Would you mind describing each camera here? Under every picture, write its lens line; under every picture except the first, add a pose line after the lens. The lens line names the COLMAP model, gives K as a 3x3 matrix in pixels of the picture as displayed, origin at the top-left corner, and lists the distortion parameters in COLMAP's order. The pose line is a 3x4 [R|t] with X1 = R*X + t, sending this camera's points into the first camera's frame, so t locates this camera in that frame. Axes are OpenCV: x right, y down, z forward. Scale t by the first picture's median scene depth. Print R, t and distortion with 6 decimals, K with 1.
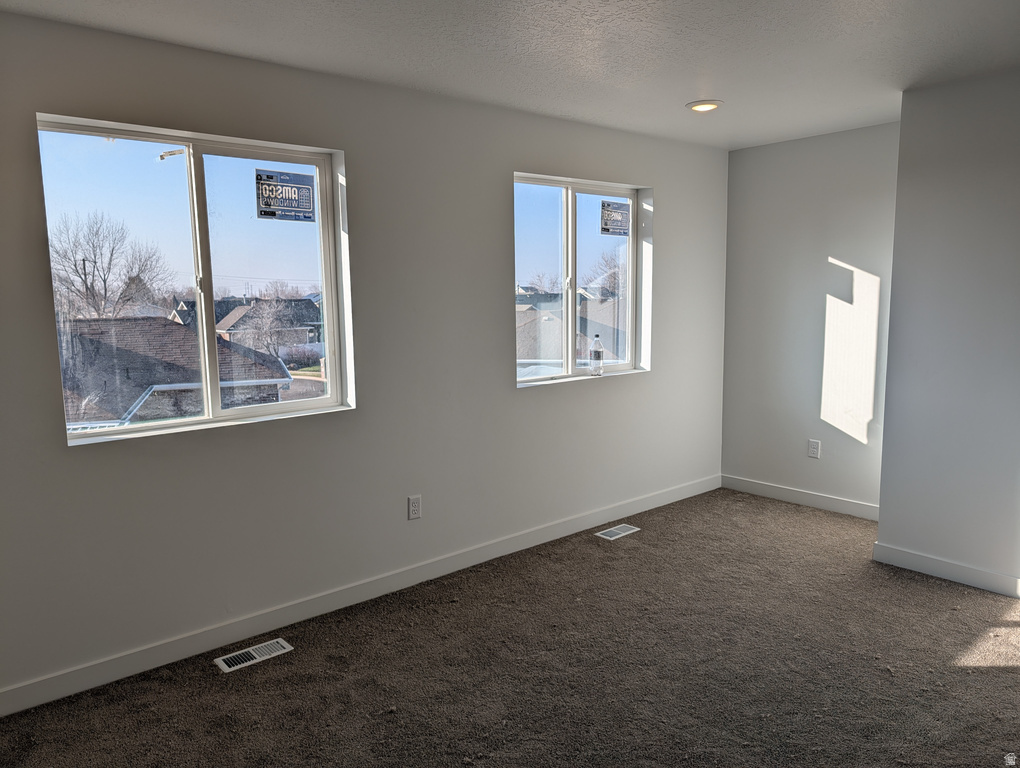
lens RADIAL K [[741.6, 0, 515.7], [0, 741.6, 382.7], [0, 0, 1]] dist [0.027491, -0.020299]
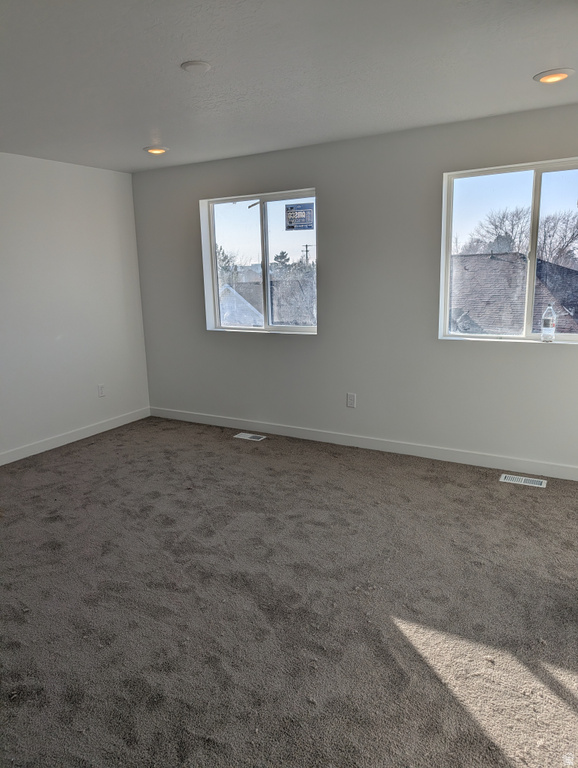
lens RADIAL K [[558.6, 0, 292.3], [0, 558.6, 385.7], [0, 0, 1]] dist [0.032150, -0.026612]
pose [[0.315924, 0.185830, -0.930408, 1.107582], [-0.108816, 0.981257, 0.159038, -0.052950], [0.942524, 0.050999, 0.330224, 0.536259]]
